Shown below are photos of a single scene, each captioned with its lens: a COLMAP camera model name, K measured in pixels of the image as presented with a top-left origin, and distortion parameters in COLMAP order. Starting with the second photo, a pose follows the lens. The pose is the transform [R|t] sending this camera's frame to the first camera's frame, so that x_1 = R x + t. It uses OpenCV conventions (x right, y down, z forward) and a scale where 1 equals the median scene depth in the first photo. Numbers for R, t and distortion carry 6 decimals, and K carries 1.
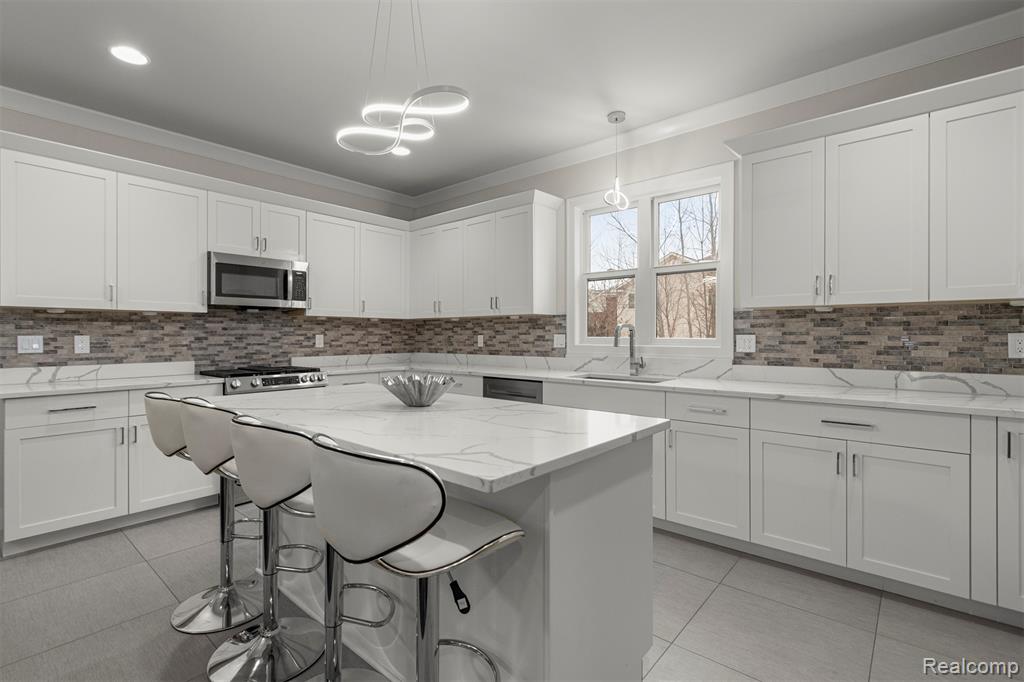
lens RADIAL K [[471.7, 0, 499.7], [0, 471.7, 334.8], [0, 0, 1]] dist [0.004409, -0.000969]
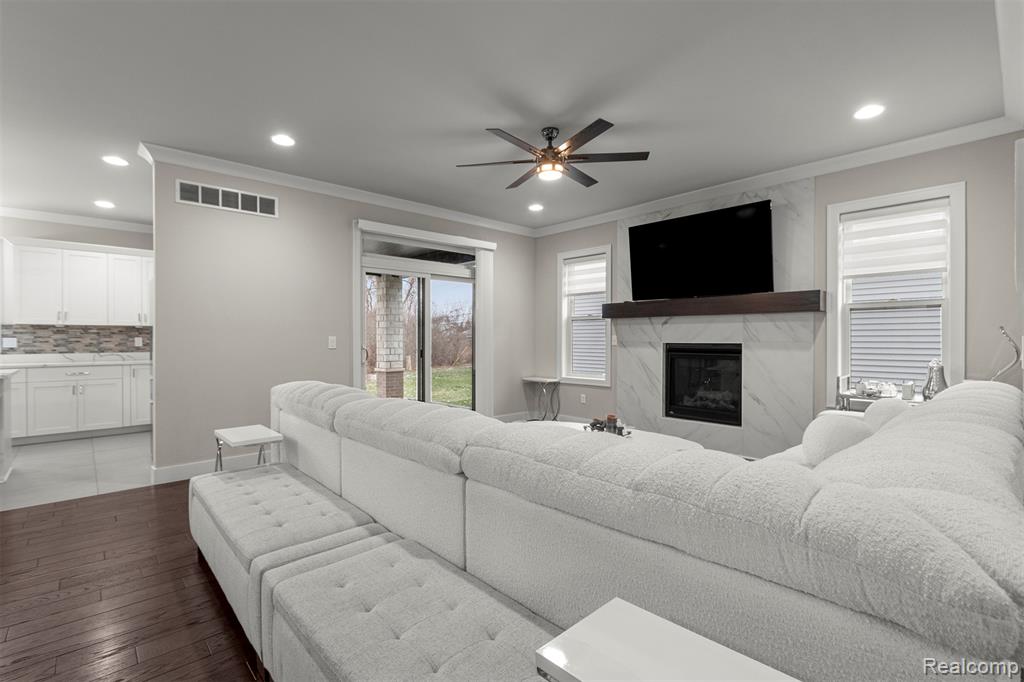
lens RADIAL K [[471.7, 0, 502.4], [0, 471.7, 344.6], [0, 0, 1]] dist [0.004409, -0.000969]
pose [[0.115519, -0.009953, 0.993255, -0.878272], [0.001508, 0.999950, 0.009845, 0.009164], [-0.993304, 0.000360, 0.115529, -0.896808]]
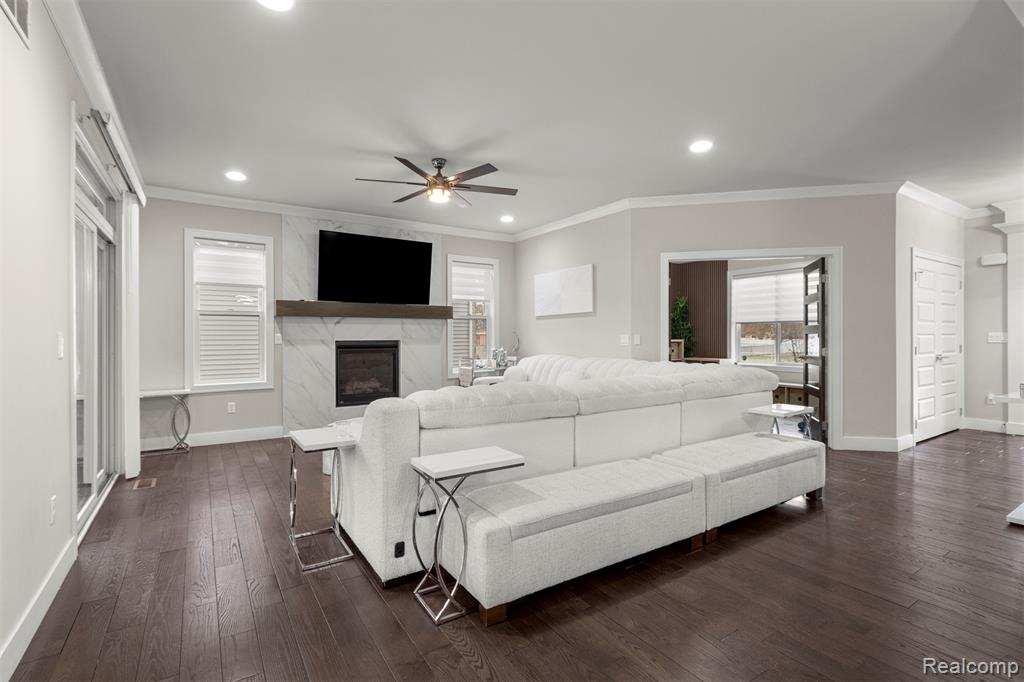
lens RADIAL K [[471.7, 0, 499.9], [0, 471.7, 337.0], [0, 0, 1]] dist [0.004409, -0.000969]
pose [[-0.960141, 0.005567, 0.279459, -0.377272], [0.006463, 0.999977, 0.002285, 0.006641], [-0.279440, 0.004000, -0.960155, 0.141262]]
